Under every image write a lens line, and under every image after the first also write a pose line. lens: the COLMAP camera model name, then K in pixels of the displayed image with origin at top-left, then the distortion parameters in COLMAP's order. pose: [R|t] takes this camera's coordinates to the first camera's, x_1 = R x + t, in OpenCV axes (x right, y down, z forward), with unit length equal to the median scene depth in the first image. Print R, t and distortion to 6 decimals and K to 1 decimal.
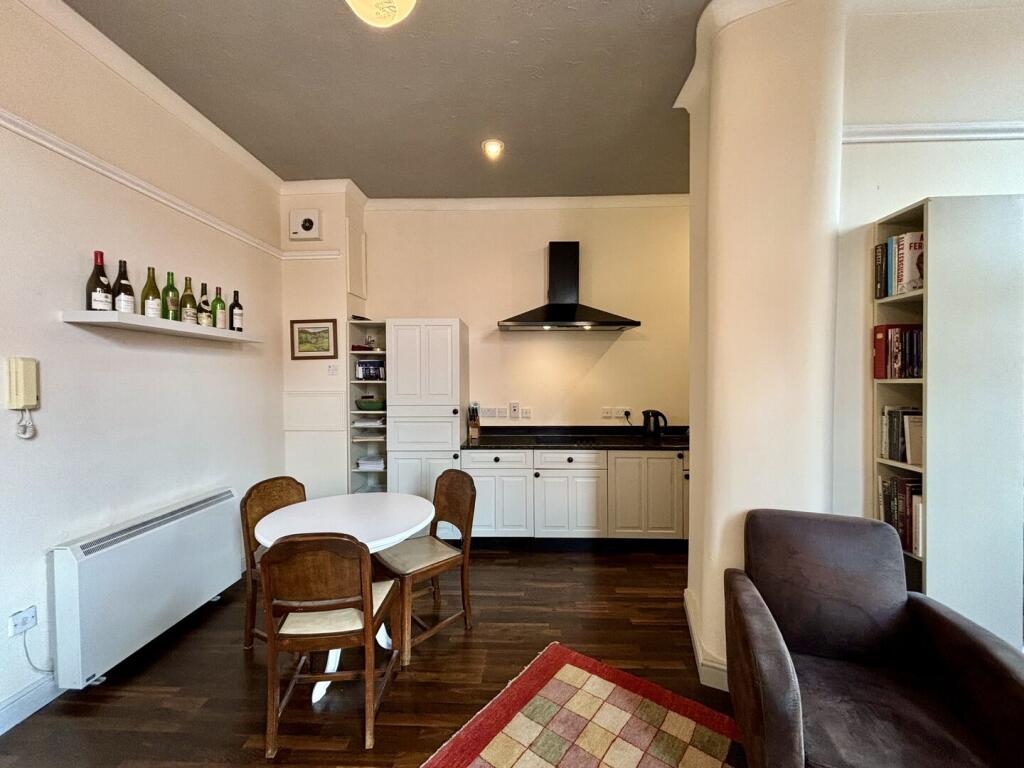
lens RADIAL K [[409.8, 0, 512.0], [0, 409.8, 384.0], [0, 0, 1]] dist [0.018815, 0.000022]
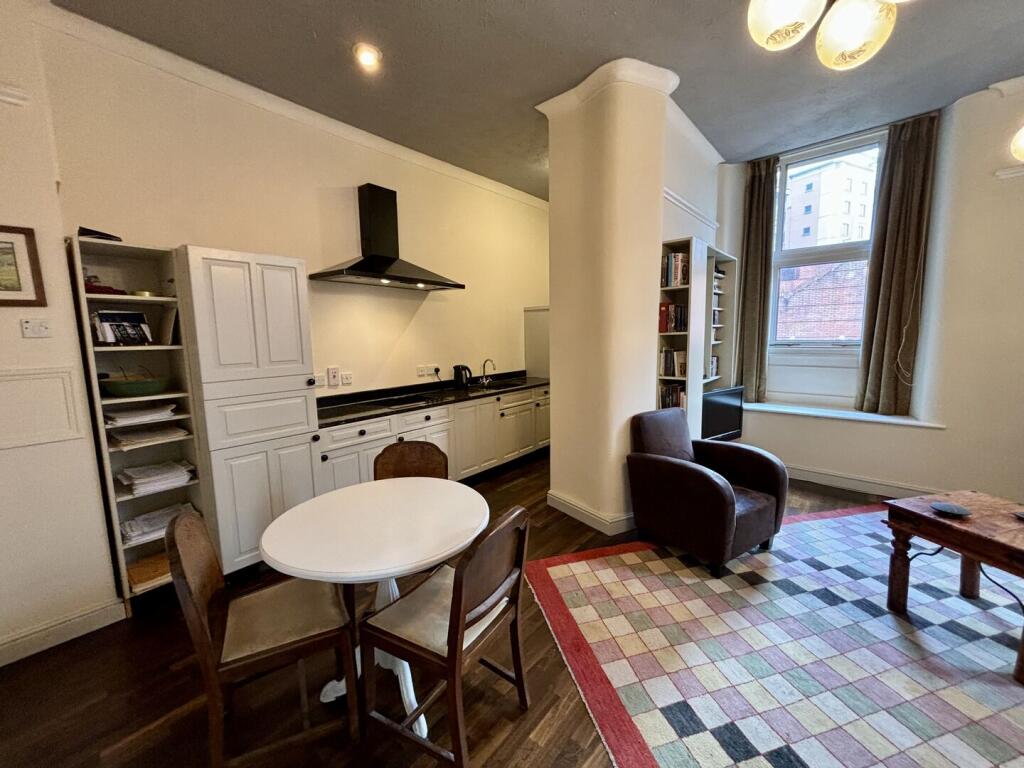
lens RADIAL K [[404.8, 0, 512.0], [0, 404.8, 384.0], [0, 0, 1]] dist [0.001070, -0.000078]
pose [[0.627048, -0.103608, 0.772060, -0.629725], [0.031013, 0.993650, 0.108156, -0.000554], [-0.778363, -0.043875, 0.626279, 0.276646]]
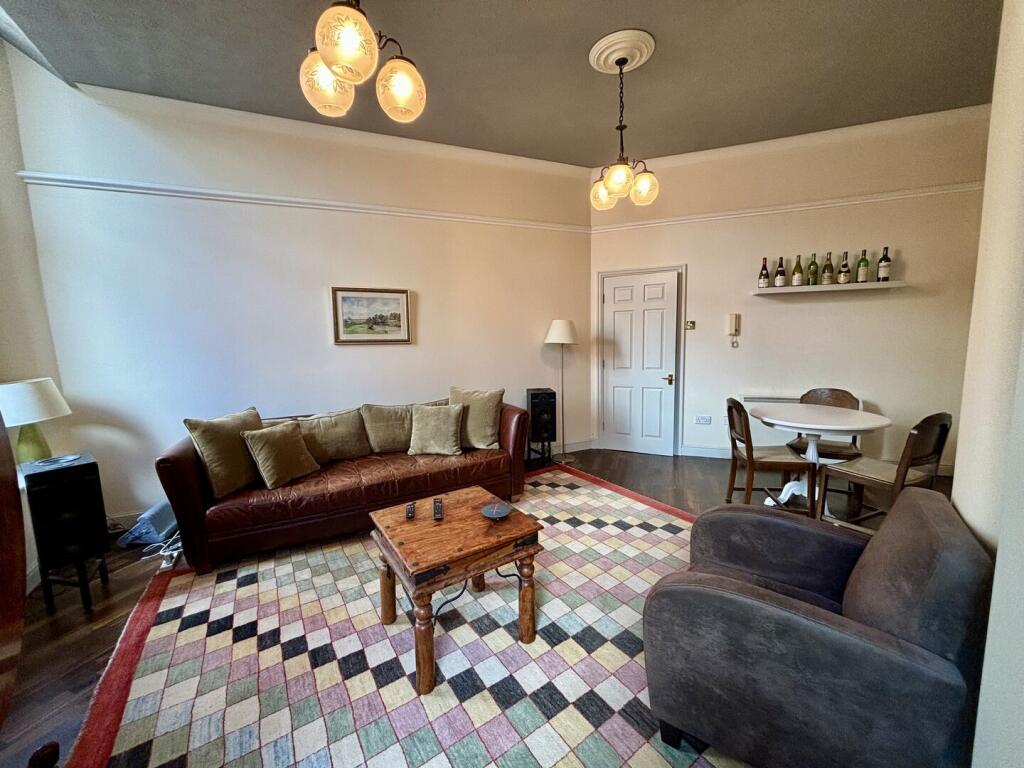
lens RADIAL K [[409.8, 0, 512.0], [0, 409.8, 384.0], [0, 0, 1]] dist [0.018815, 0.000022]
pose [[-0.324459, 0.133845, -0.936382, 0.938050], [0.007674, 0.990278, 0.138889, 0.000025], [0.945869, 0.037878, -0.322332, 0.357366]]
